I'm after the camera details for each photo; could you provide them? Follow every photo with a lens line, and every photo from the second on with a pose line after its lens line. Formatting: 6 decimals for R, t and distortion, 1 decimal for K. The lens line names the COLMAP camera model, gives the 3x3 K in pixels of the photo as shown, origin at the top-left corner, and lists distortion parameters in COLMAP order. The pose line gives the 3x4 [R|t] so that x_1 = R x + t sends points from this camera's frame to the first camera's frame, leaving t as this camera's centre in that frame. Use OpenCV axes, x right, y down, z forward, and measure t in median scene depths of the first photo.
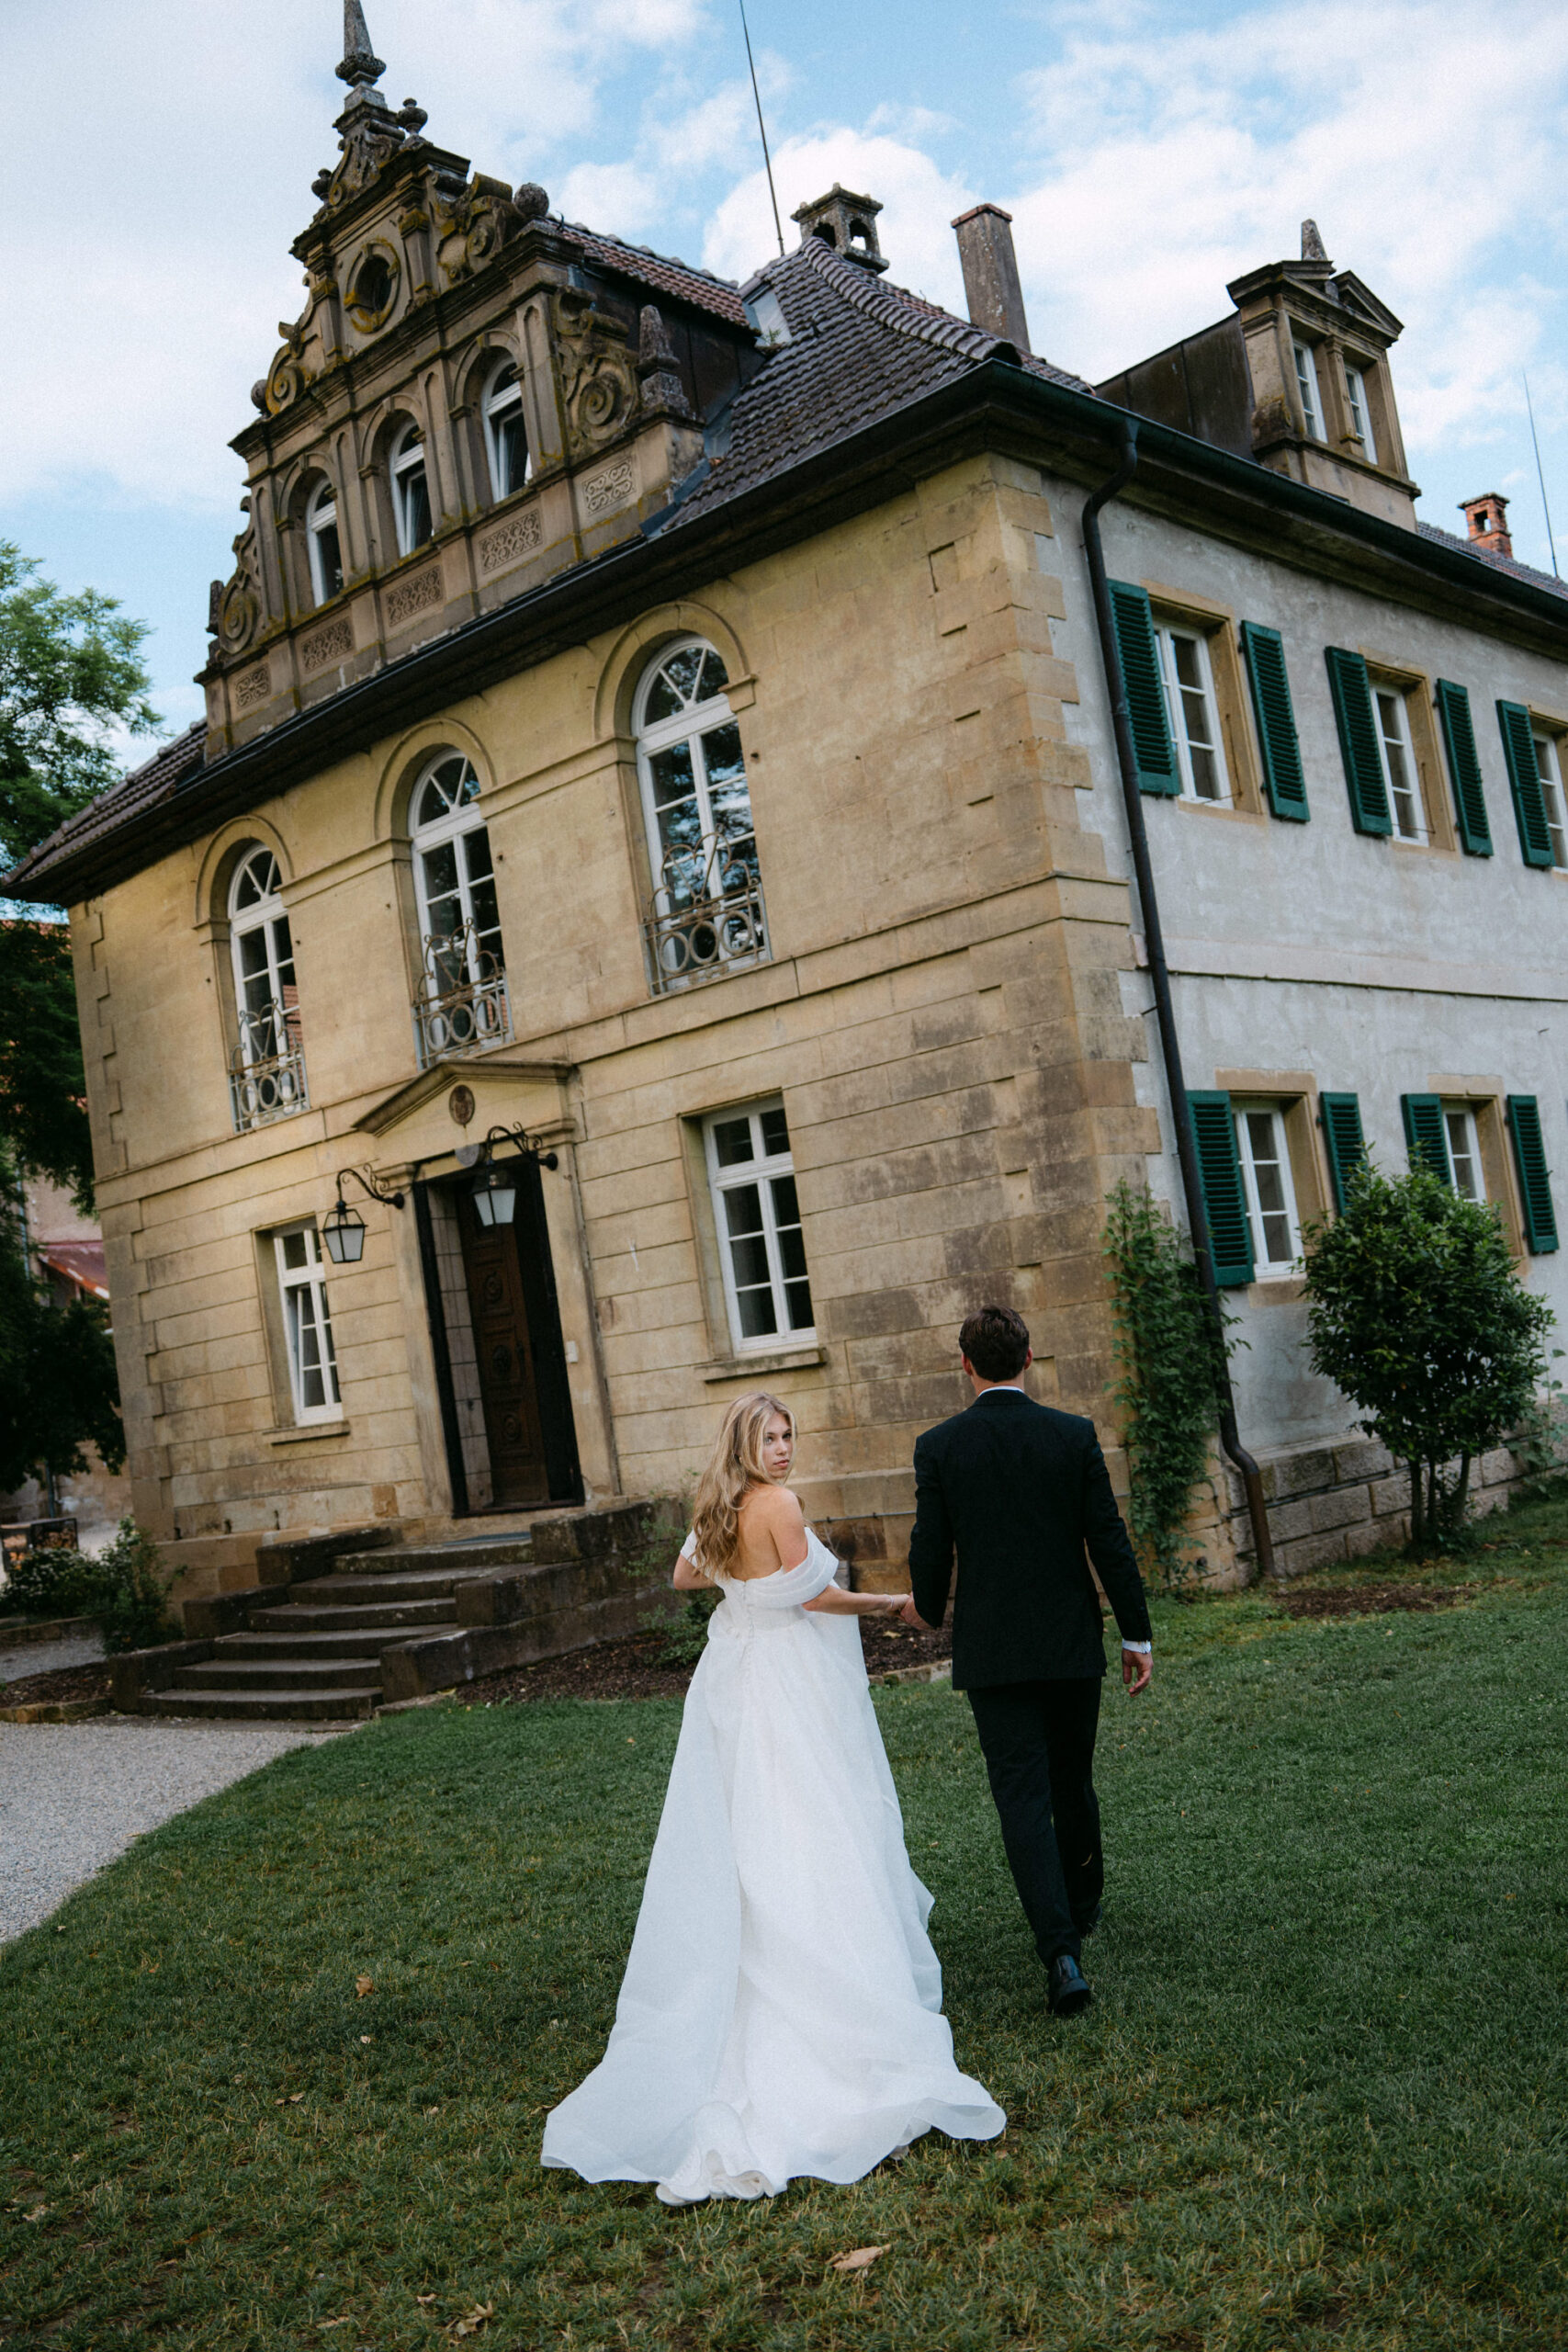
lens RADIAL K [[2263.4, 0, 771.7], [0, 2263.4, 1175.9], [0, 0, 1]] dist [-0.069300, 0.000000]
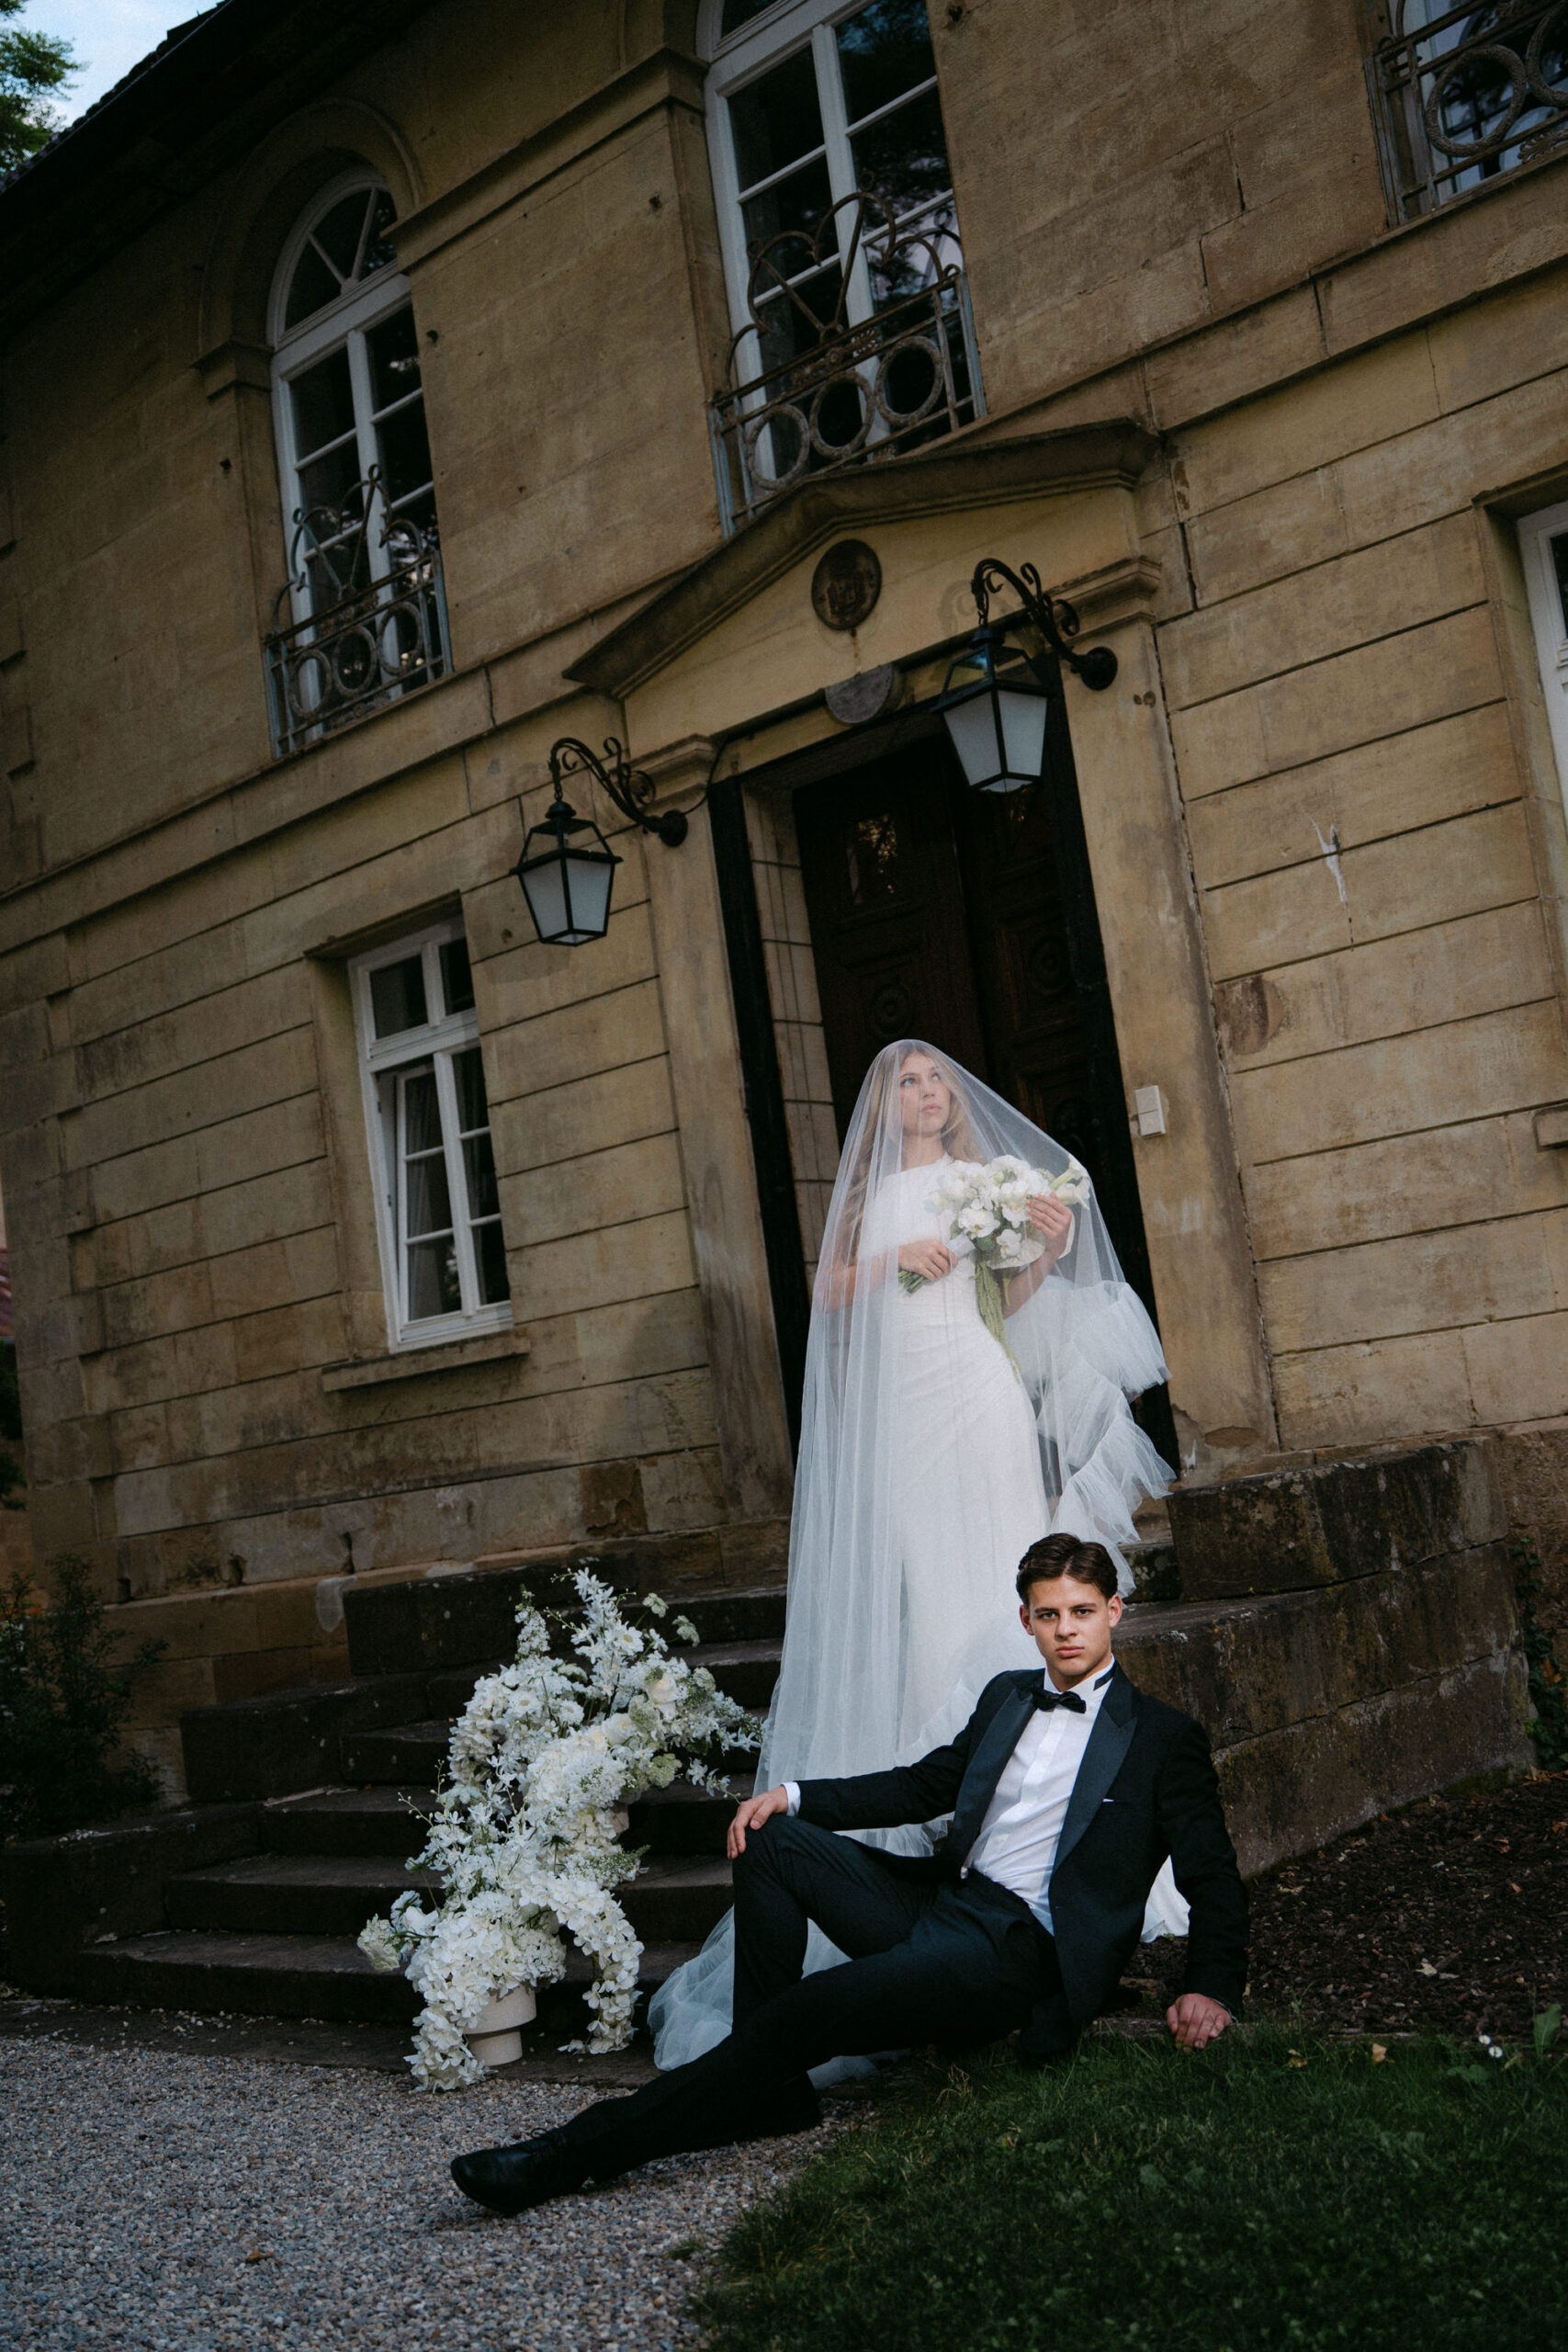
lens RADIAL K [[2541.1, 0, 797.5], [0, 2541.1, 1178.9], [0, 0, 1]] dist [-0.017523, 0.000000]
pose [[0.999175, 0.016877, 0.036934, -0.164392], [-0.015272, 0.998945, -0.043315, 0.107562], [-0.037626, 0.042715, 0.998379, 0.513276]]
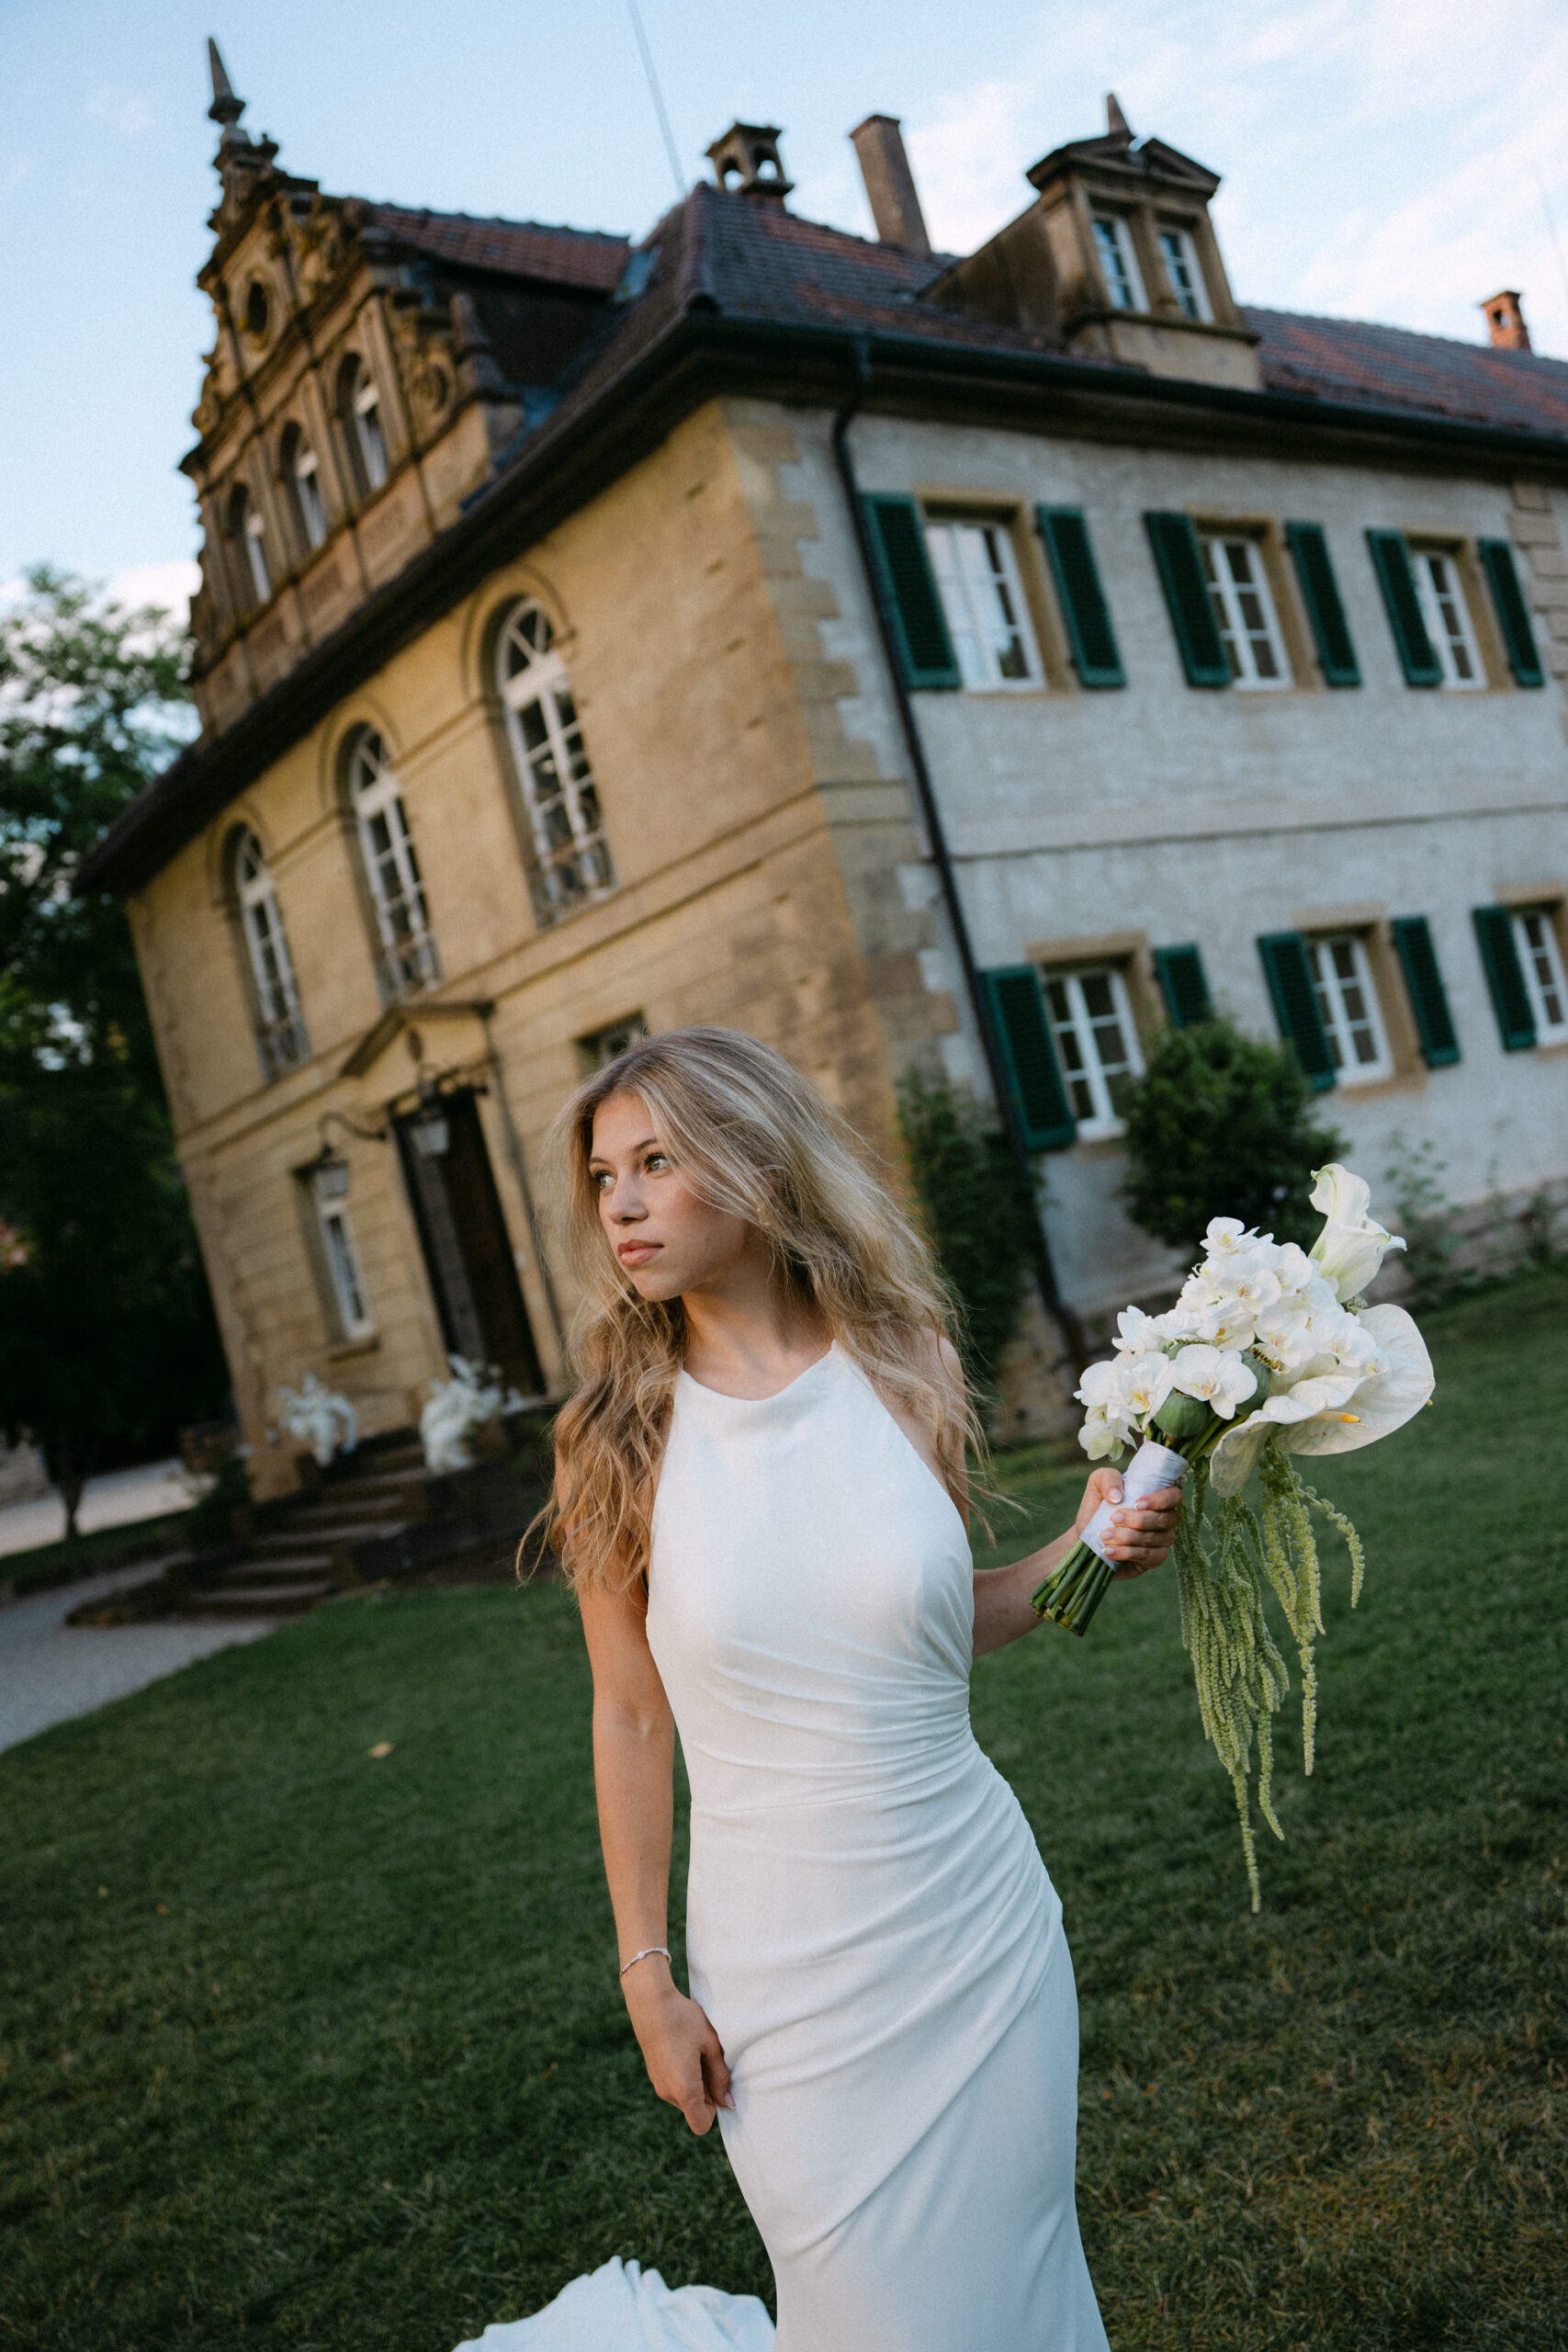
lens RADIAL K [[2125.1, 0, 782.3], [0, 2125.1, 1169.3], [0, 0, 1]] dist [-0.107694, 0.043224]
pose [[0.983196, -0.107525, -0.147529, 0.187209], [0.117734, 0.991090, 0.062286, -0.014742], [0.139517, -0.078609, 0.987095, -0.000028]]
